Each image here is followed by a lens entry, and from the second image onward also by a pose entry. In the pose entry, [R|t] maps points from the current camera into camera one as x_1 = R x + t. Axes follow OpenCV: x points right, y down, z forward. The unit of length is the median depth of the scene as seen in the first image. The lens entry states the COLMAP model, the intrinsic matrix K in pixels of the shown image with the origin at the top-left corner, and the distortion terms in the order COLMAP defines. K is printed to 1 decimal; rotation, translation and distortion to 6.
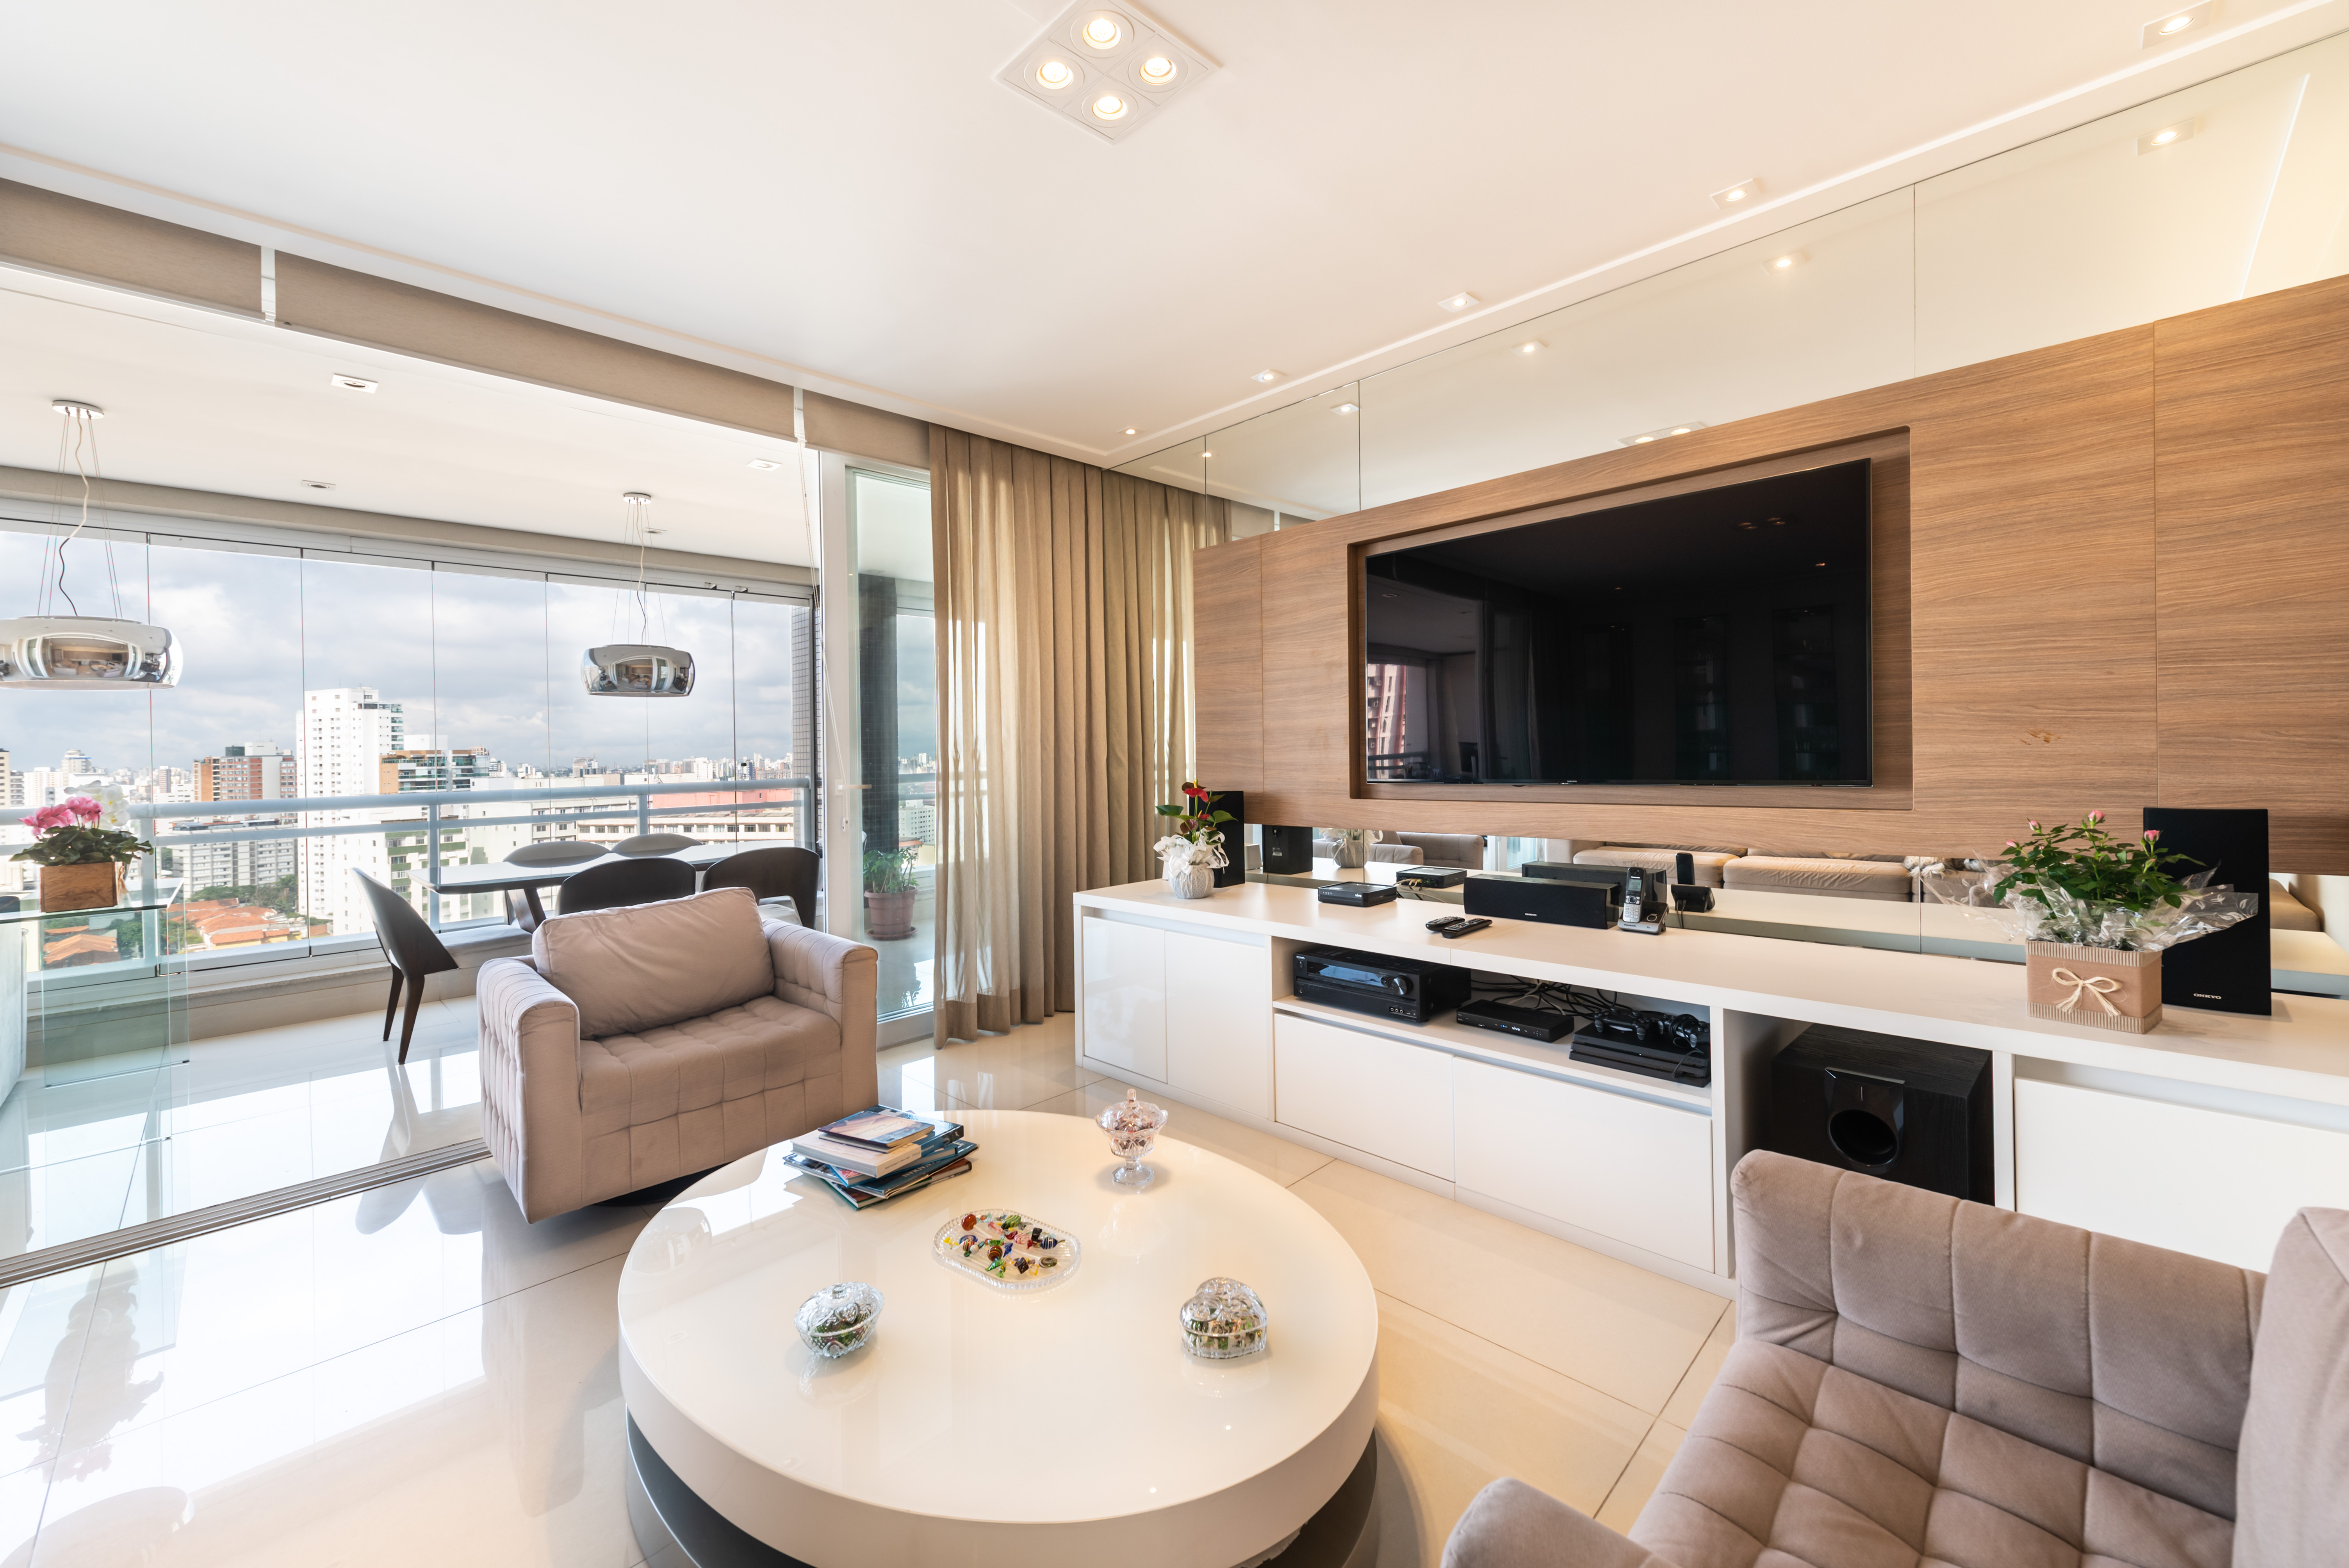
lens RADIAL K [[913.3, 0, 1166.5], [0, 913.3, 761.8], [0, 0, 1]] dist [0.000778, -0.000249]
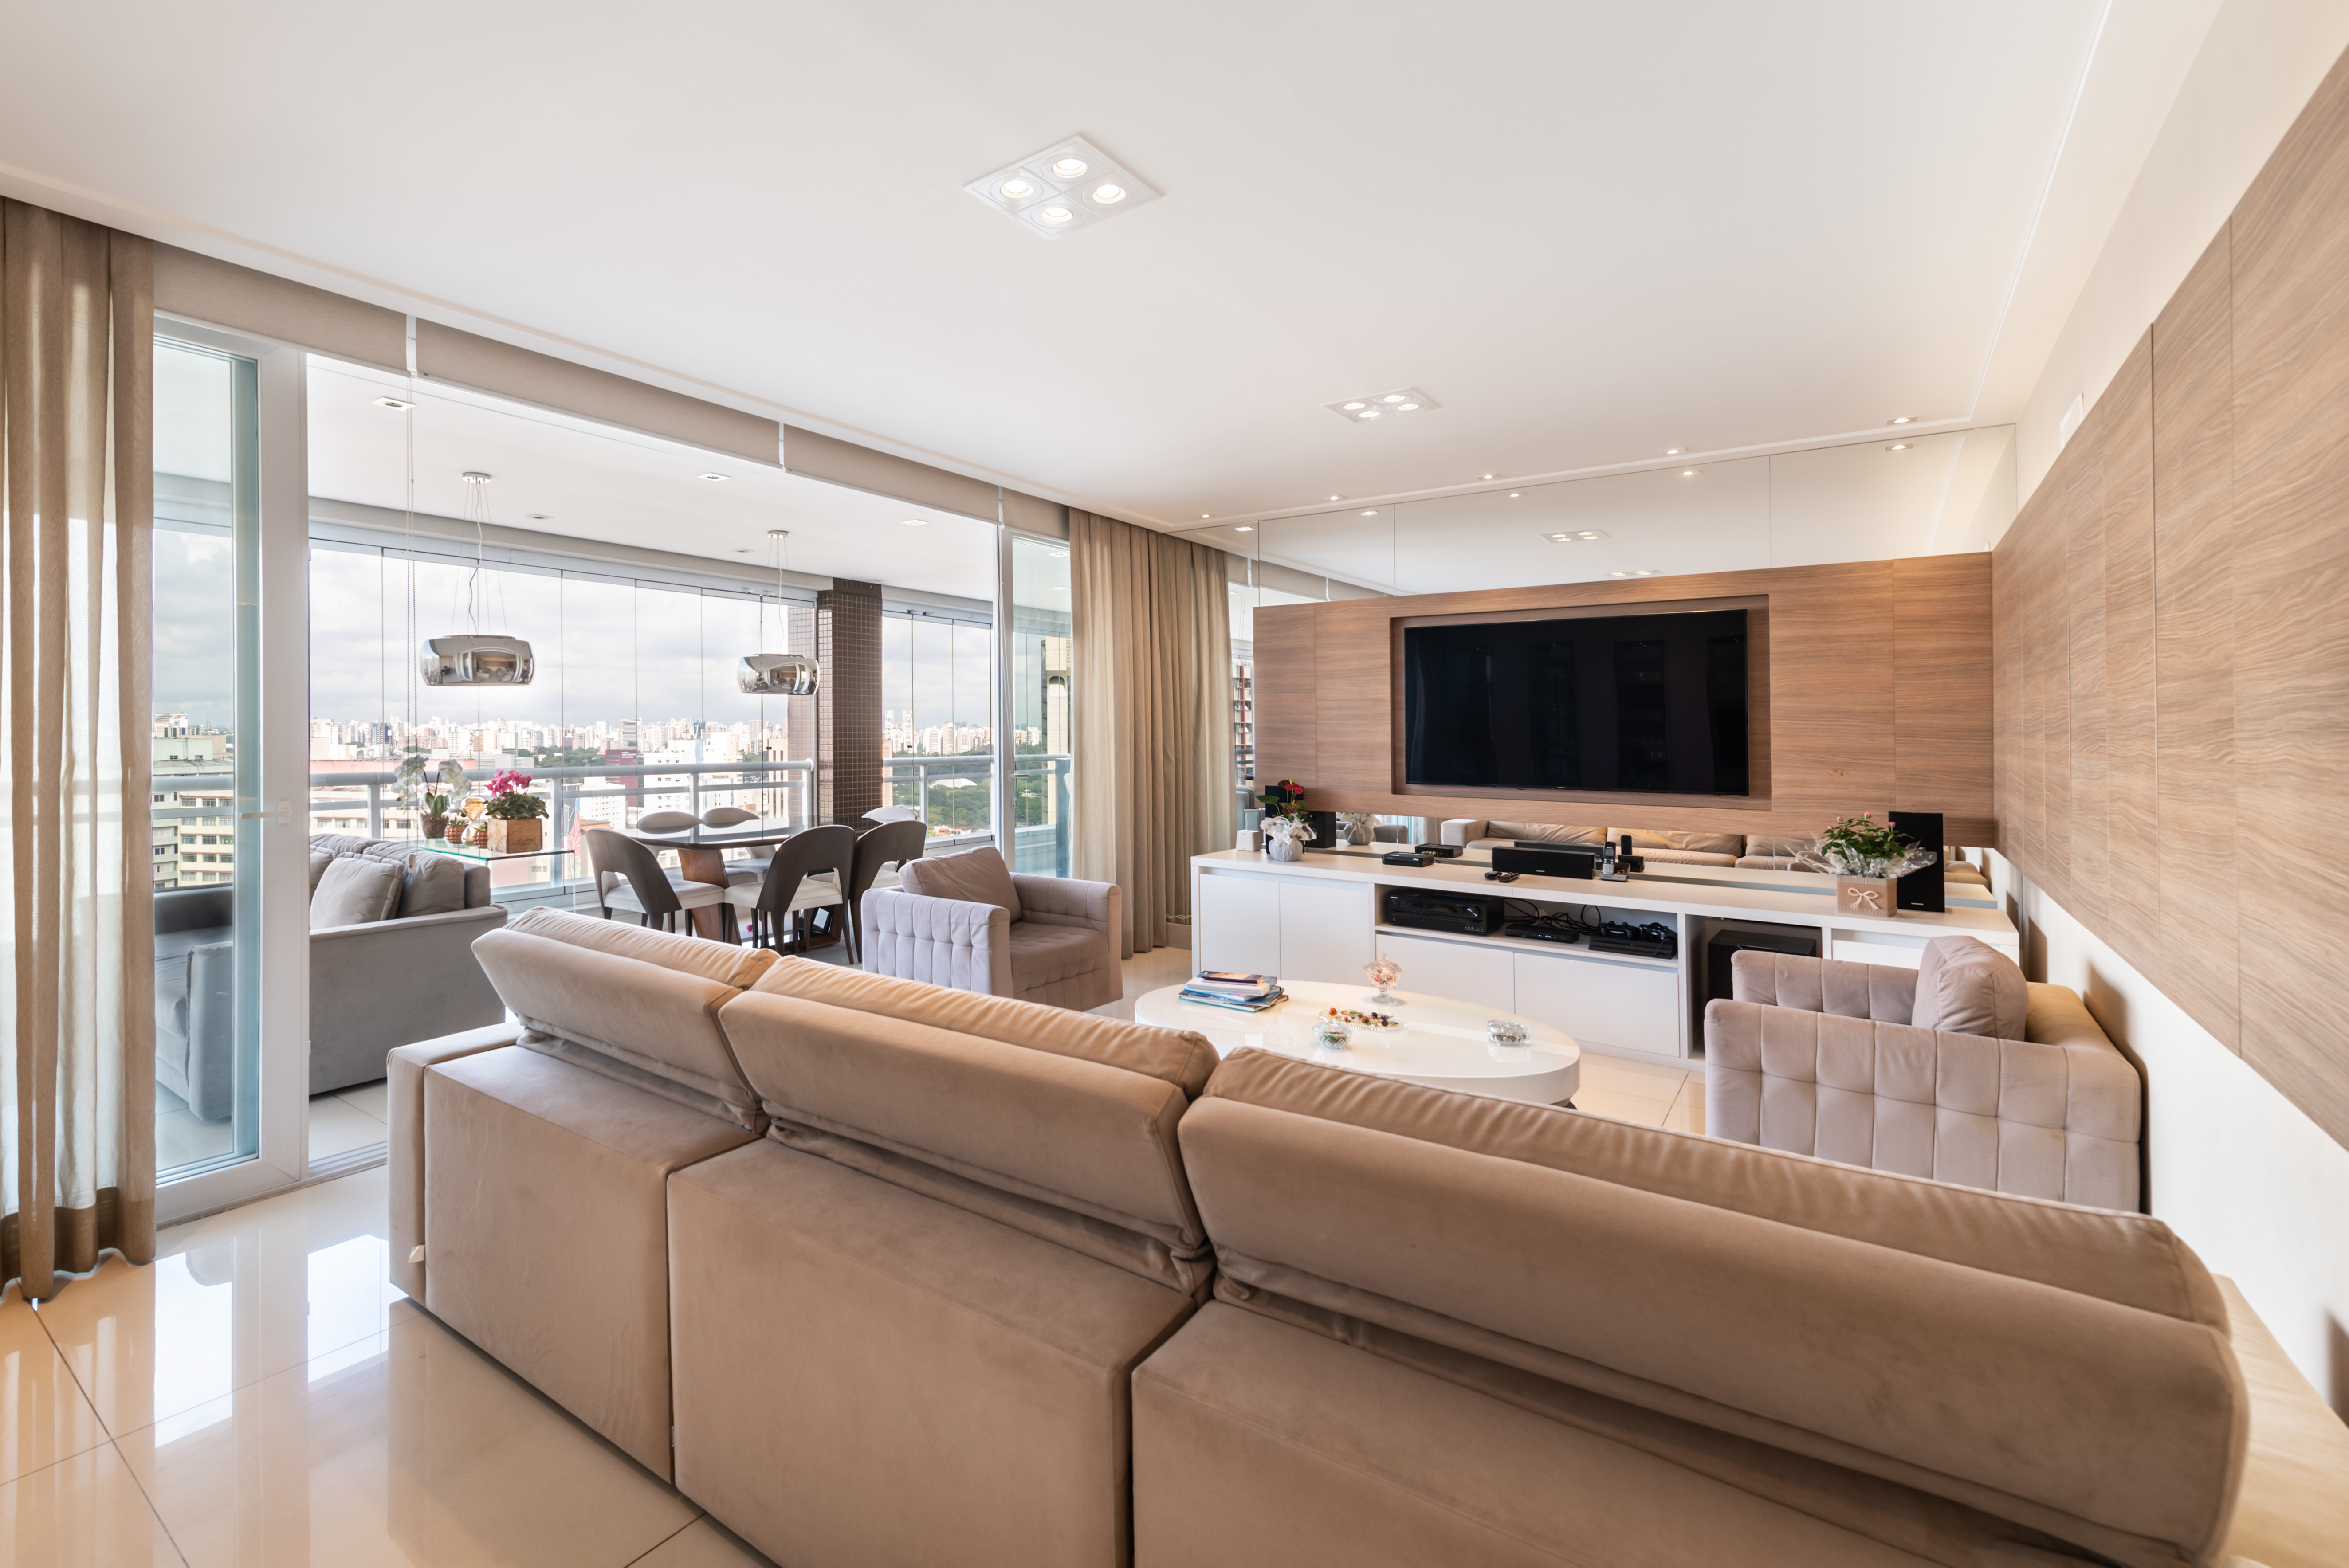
lens RADIAL K [[998.9, 0, 1014.3], [0, 998.9, 704.3], [0, 0, 1]] dist [0.000355, 0.000039]
pose [[0.995092, 0.033512, 0.093102, -0.807636], [-0.029901, 0.998756, -0.039908, -0.030566], [-0.094324, 0.036928, 0.994856, -0.774707]]
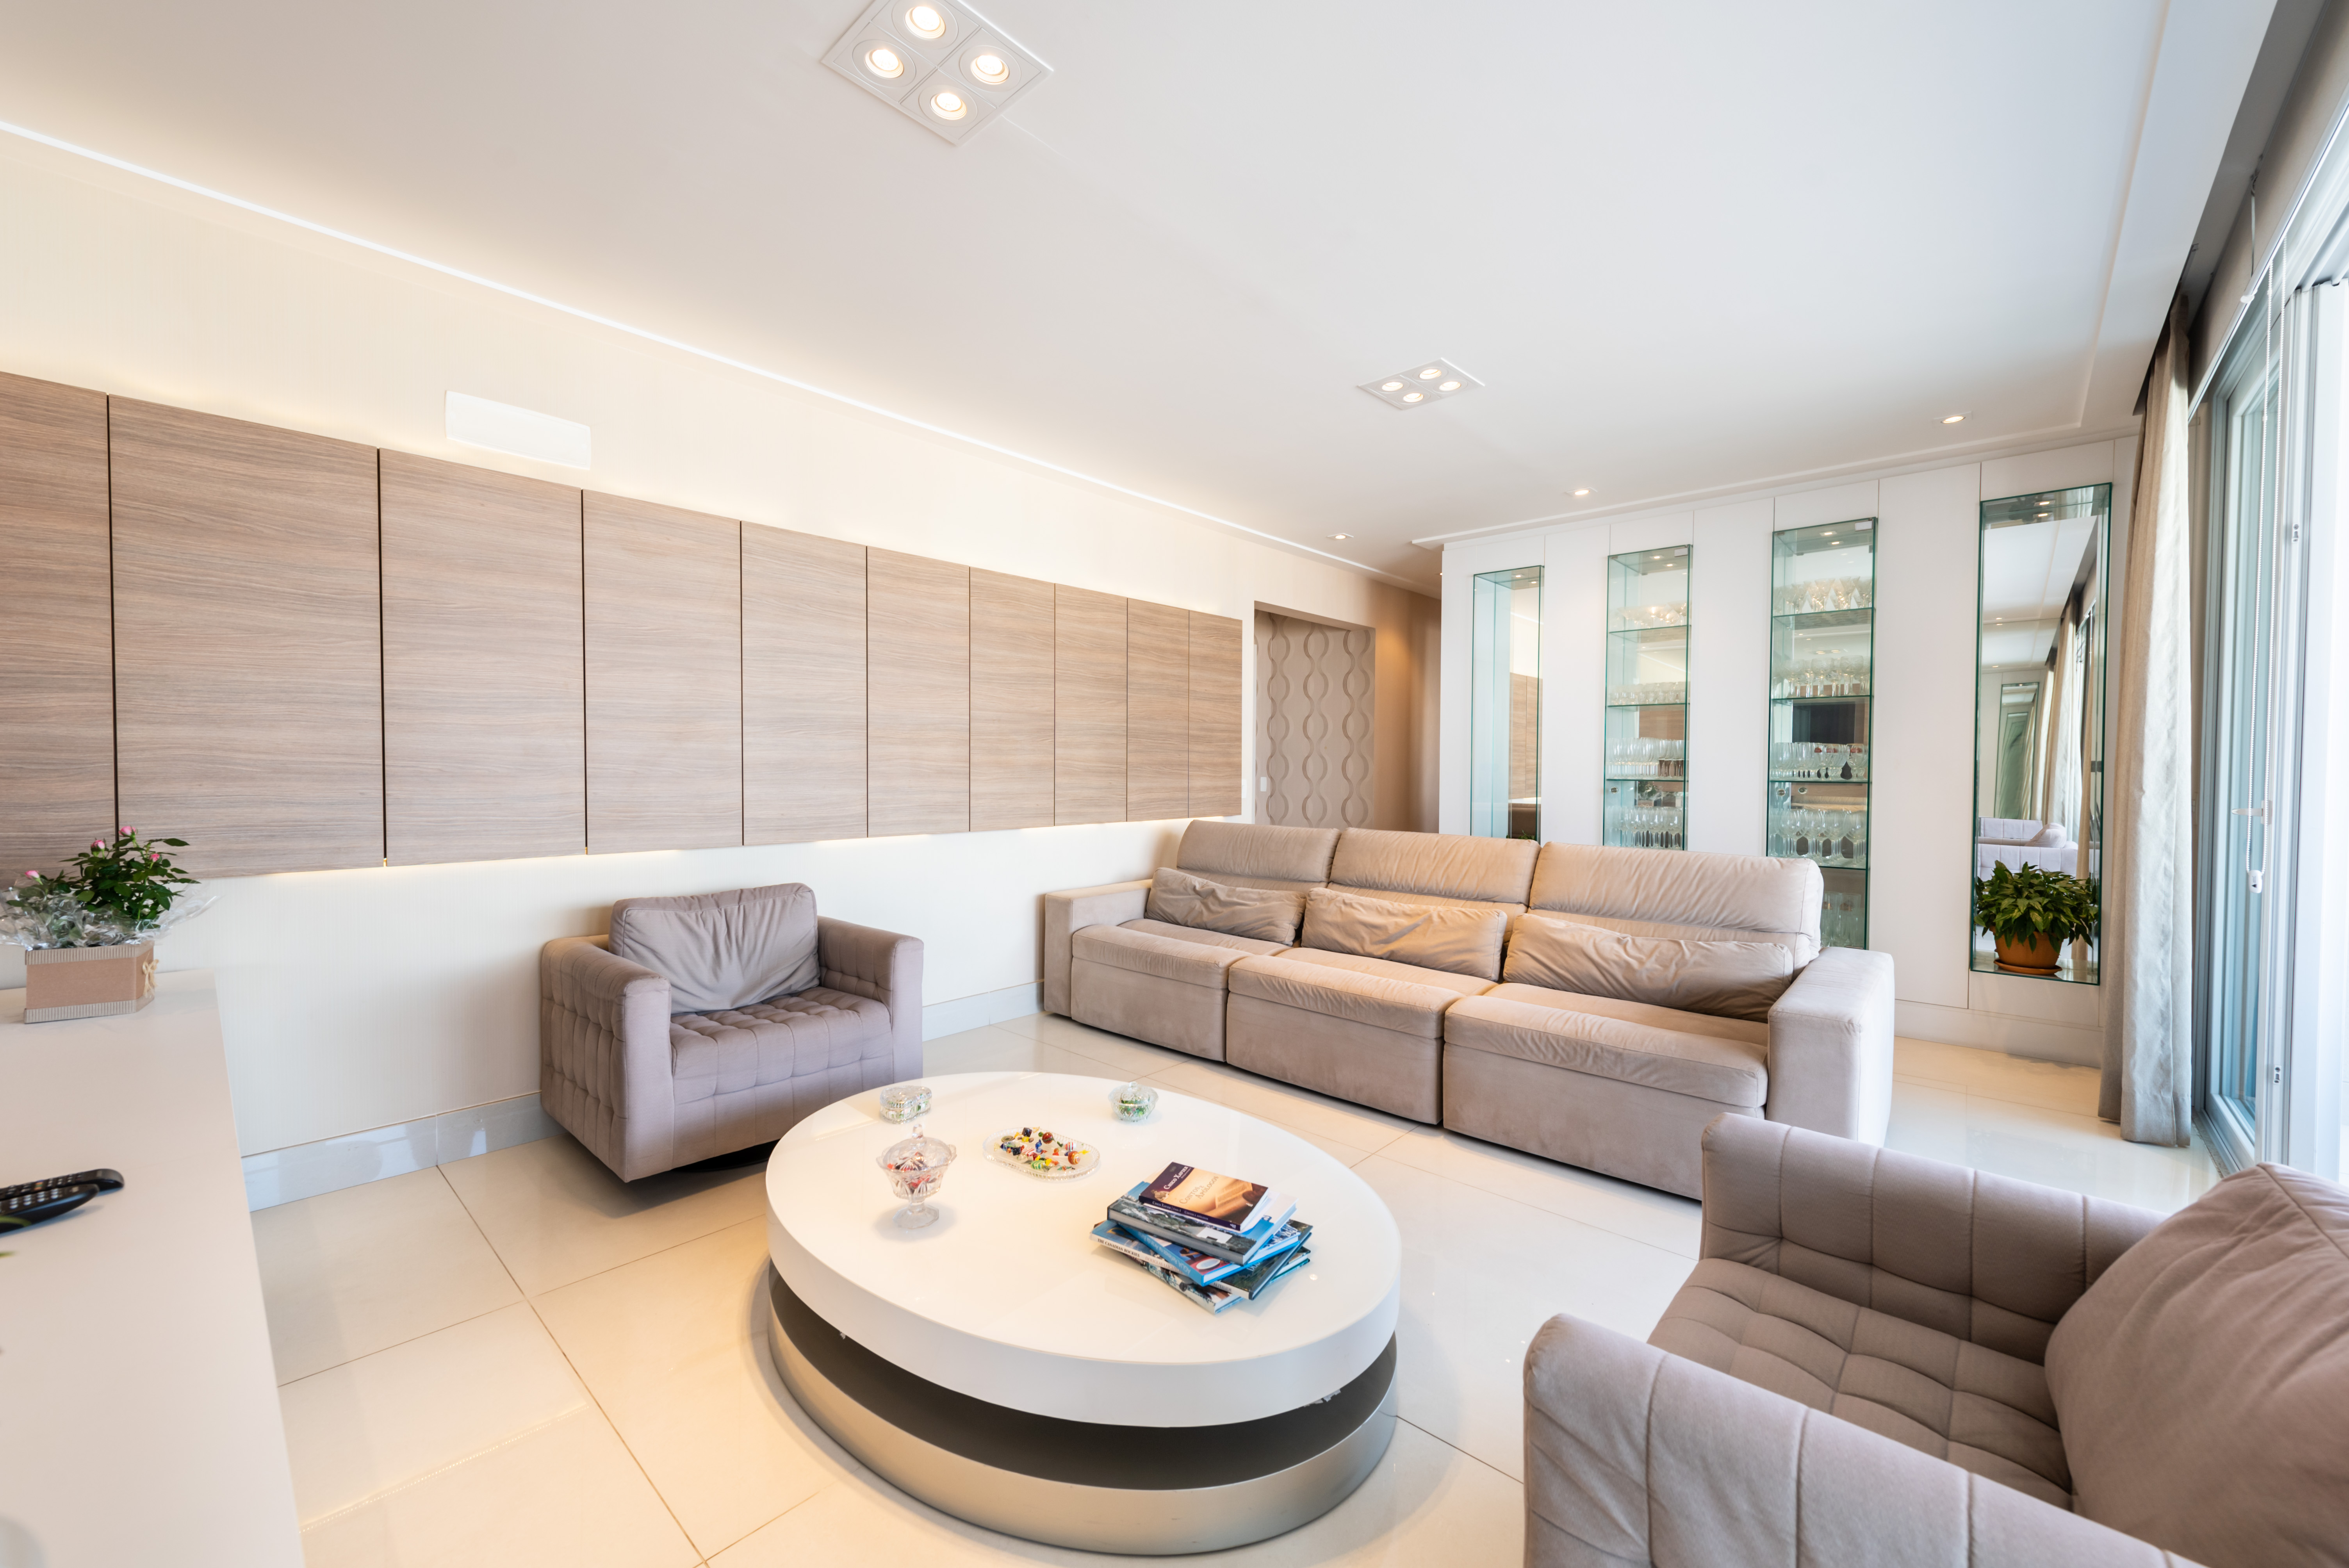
lens RADIAL K [[913.3, 0, 1166.5], [0, 913.3, 761.8], [0, 0, 1]] dist [0.000778, -0.000249]
pose [[-0.998949, 0.020775, -0.040855, -0.231831], [0.020495, 0.999764, 0.007250, -0.010160], [0.040996, 0.006405, -0.999139, 1.656592]]
